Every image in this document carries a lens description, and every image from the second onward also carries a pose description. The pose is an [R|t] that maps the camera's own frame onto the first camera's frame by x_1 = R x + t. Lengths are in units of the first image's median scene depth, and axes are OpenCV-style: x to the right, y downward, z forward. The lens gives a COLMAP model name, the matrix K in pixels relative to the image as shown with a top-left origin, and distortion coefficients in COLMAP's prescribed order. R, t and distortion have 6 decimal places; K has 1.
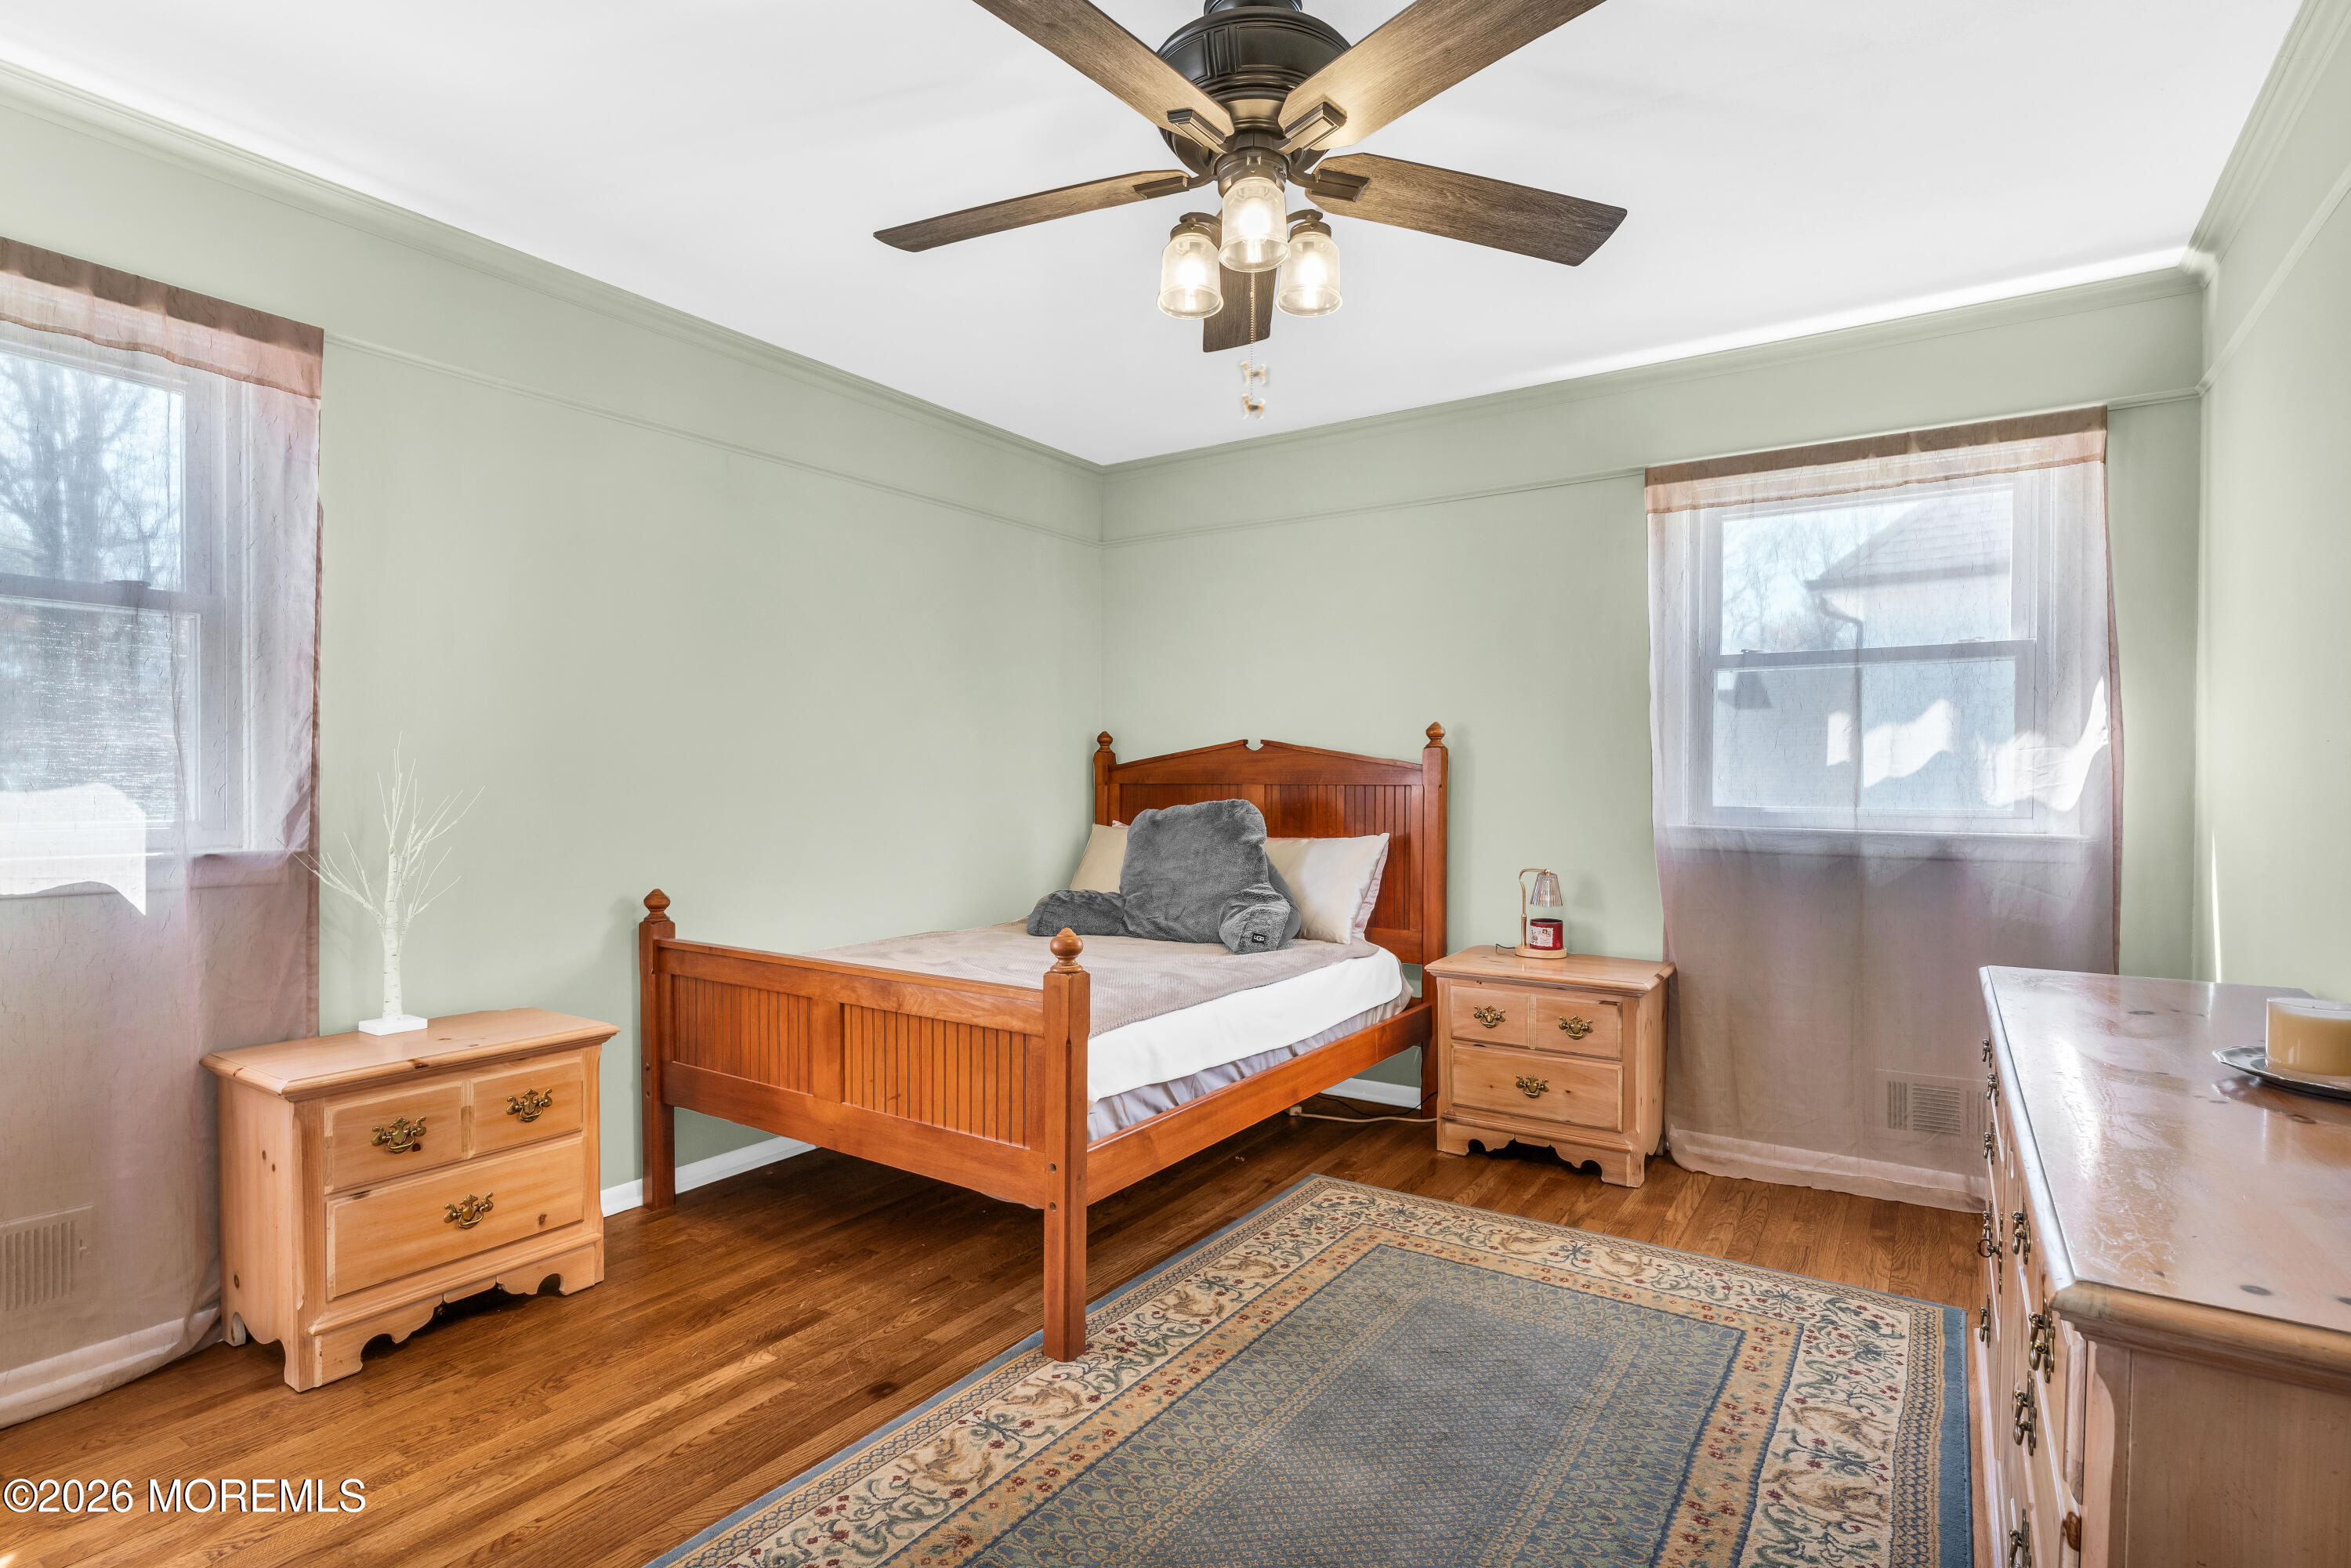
lens RADIAL K [[1133.9, 0, 1175.4], [0, 1133.9, 792.2], [0, 0, 1]] dist [-0.006172, -0.000391]
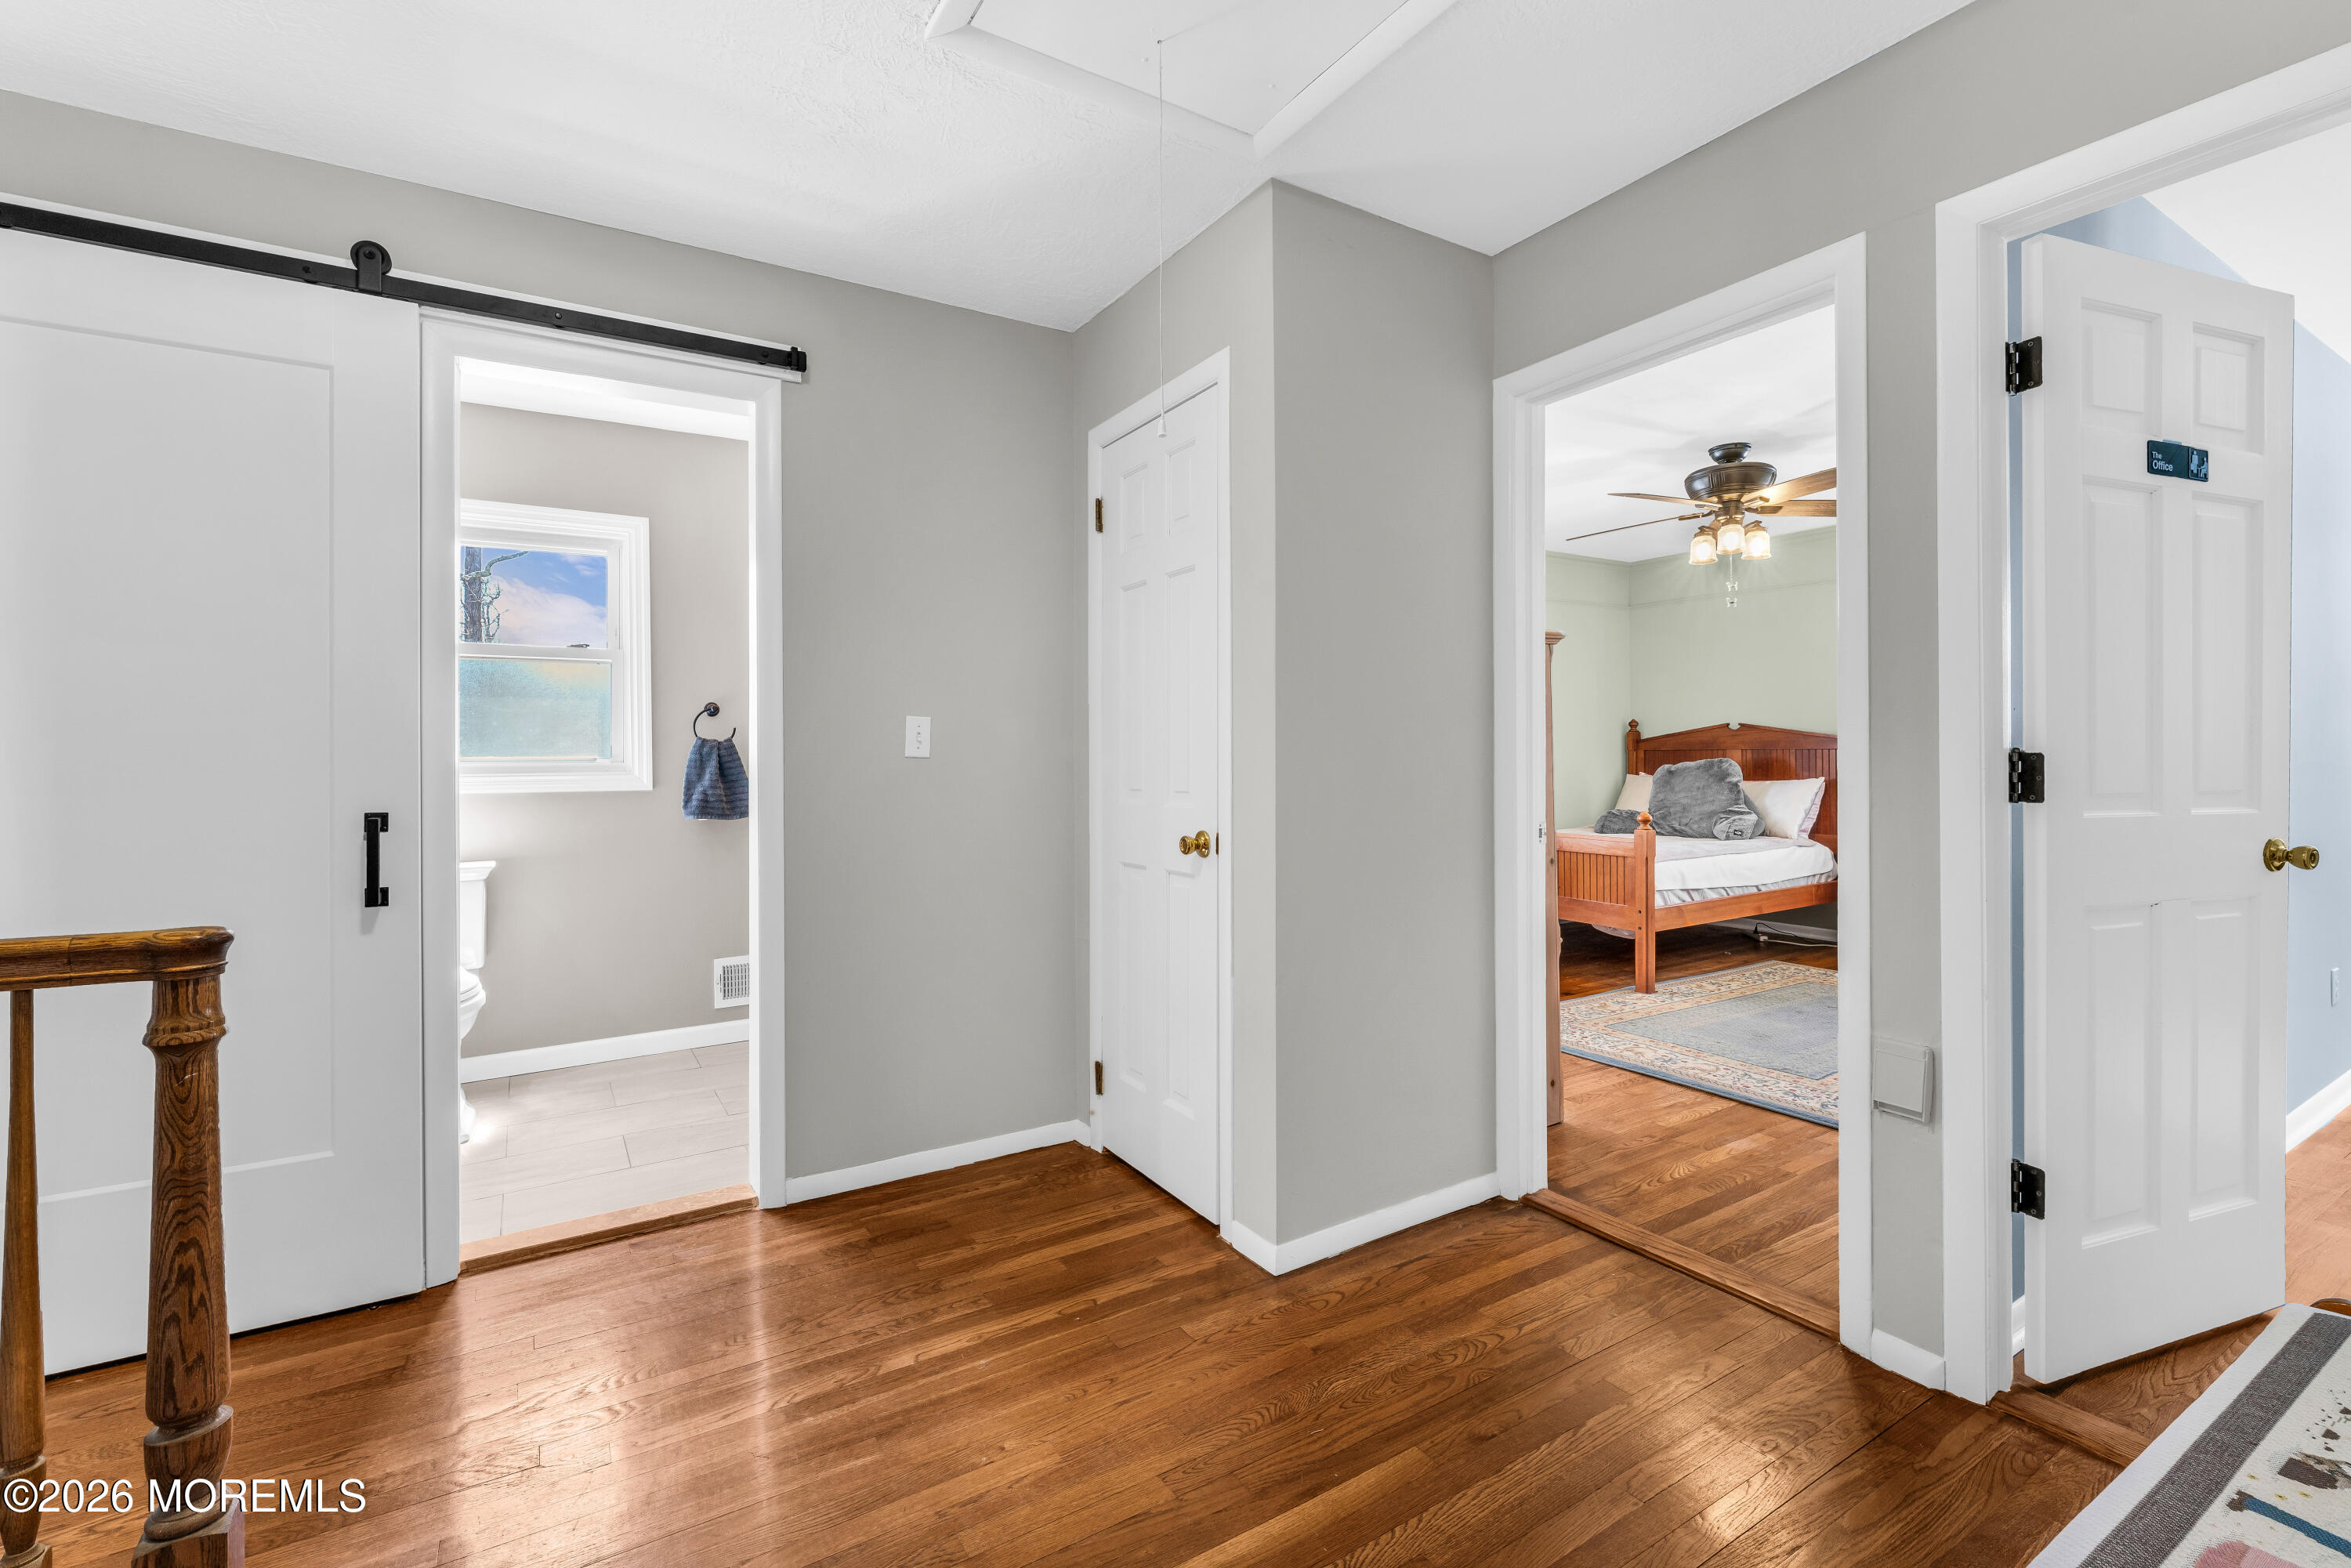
lens RADIAL K [[1056.3, 0, 1183.2], [0, 1056.3, 767.9], [0, 0, 1]] dist [0.000462, -0.000001]
pose [[0.915869, -0.010368, -0.401344, -0.055714], [0.012872, 0.999911, 0.003542, 0.005152], [0.401271, -0.008410, 0.915921, -0.840661]]
